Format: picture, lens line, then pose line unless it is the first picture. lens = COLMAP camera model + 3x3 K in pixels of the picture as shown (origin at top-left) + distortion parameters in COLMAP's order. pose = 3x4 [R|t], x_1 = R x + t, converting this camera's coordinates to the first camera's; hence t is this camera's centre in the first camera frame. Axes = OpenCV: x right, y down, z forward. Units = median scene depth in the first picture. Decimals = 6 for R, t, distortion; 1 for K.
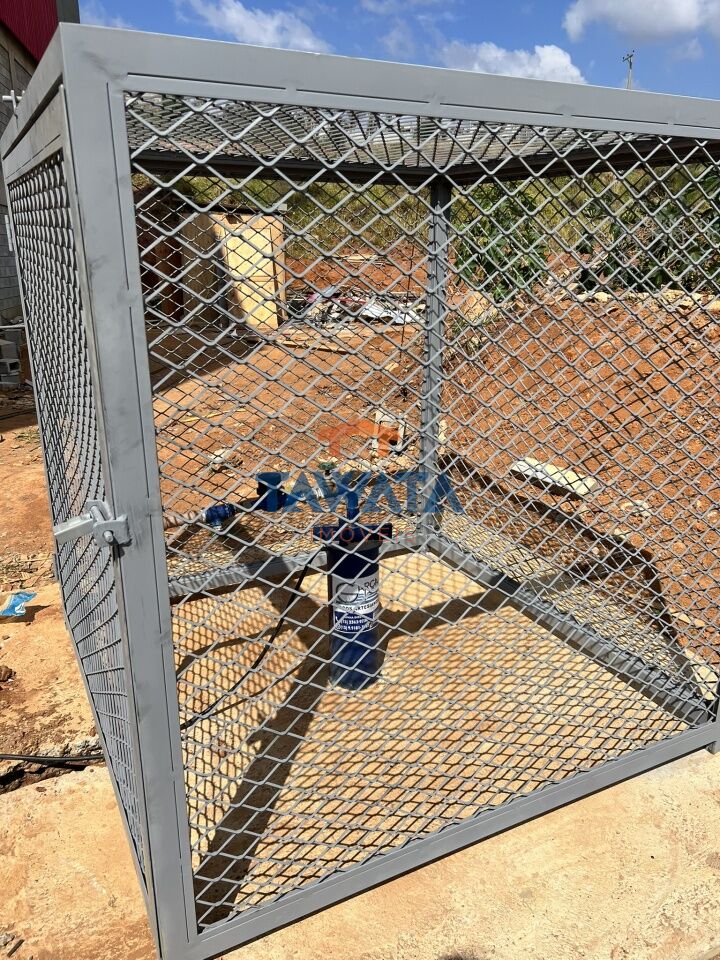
lens RADIAL K [[723.6, 0, 335.5], [0, 723.6, 477.9], [0, 0, 1]] dist [0.114441, -0.189931]
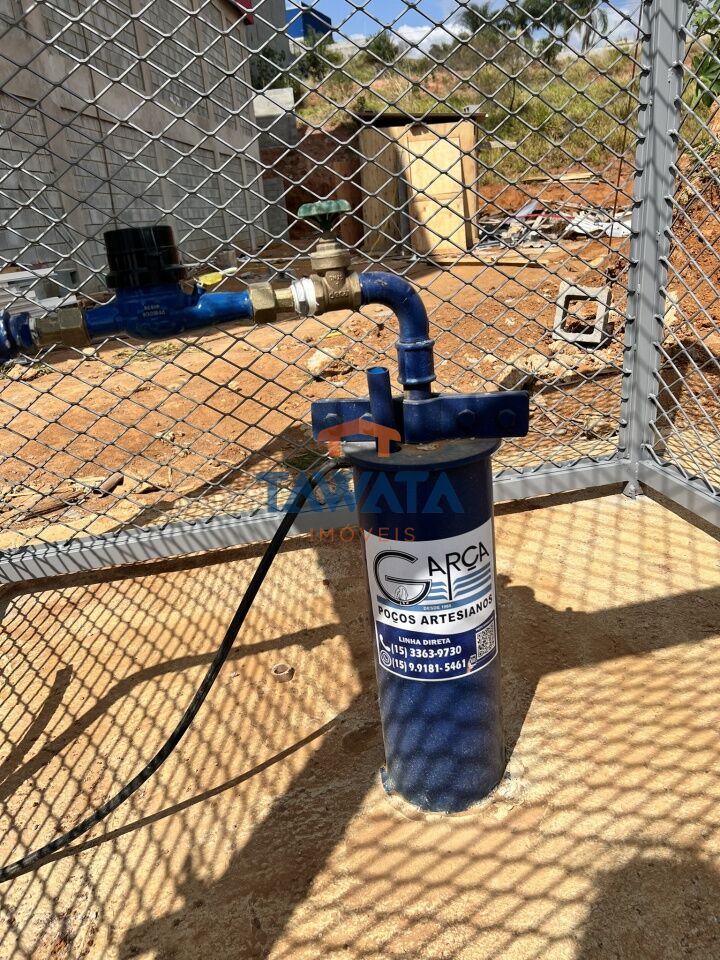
lens RADIAL K [[717.3, 0, 358.2], [0, 717.3, 480.9], [0, 0, 1]] dist [0.100935, -0.141706]
pose [[0.968974, 0.015230, -0.246695, 0.067612], [0.000644, 0.997941, 0.064137, 0.066112], [0.247164, -0.062306, 0.966968, 0.500421]]
